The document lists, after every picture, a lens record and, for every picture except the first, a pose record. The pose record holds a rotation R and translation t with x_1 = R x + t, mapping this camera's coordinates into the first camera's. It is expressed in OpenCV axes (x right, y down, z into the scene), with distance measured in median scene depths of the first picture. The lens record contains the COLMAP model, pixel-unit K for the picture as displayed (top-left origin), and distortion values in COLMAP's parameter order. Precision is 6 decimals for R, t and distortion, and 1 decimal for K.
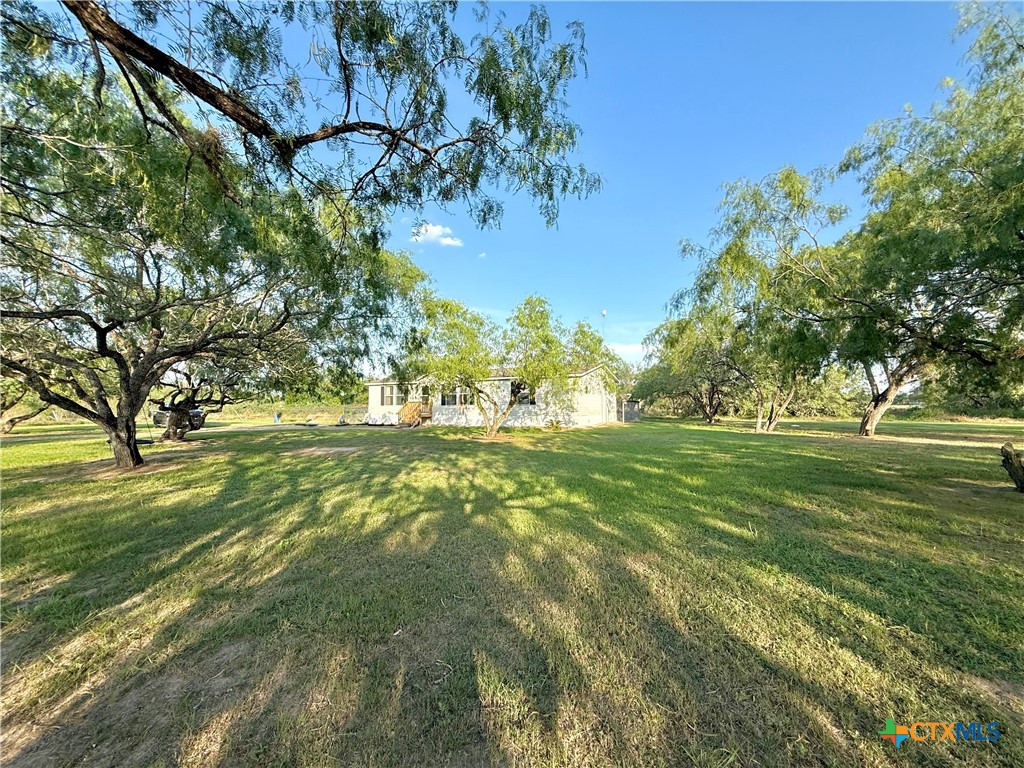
lens RADIAL K [[407.5, 0, 512.3], [0, 407.5, 386.3], [0, 0, 1]] dist [0.001571, -0.000290]
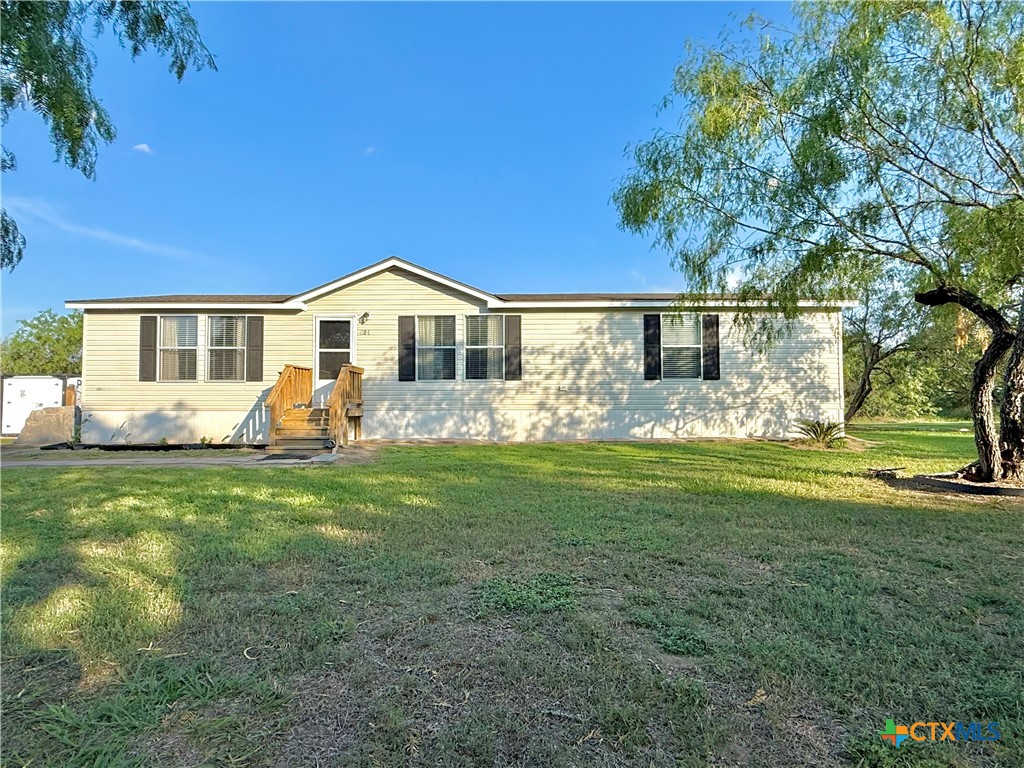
lens RADIAL K [[567.1, 0, 510.6], [0, 567.1, 381.7], [0, 0, 1]] dist [-0.003980, -0.000570]
pose [[0.949115, 0.001120, -0.314927, 0.048331], [0.013039, 0.998996, 0.042849, 0.027723], [0.314659, -0.044775, 0.948148, 0.571655]]
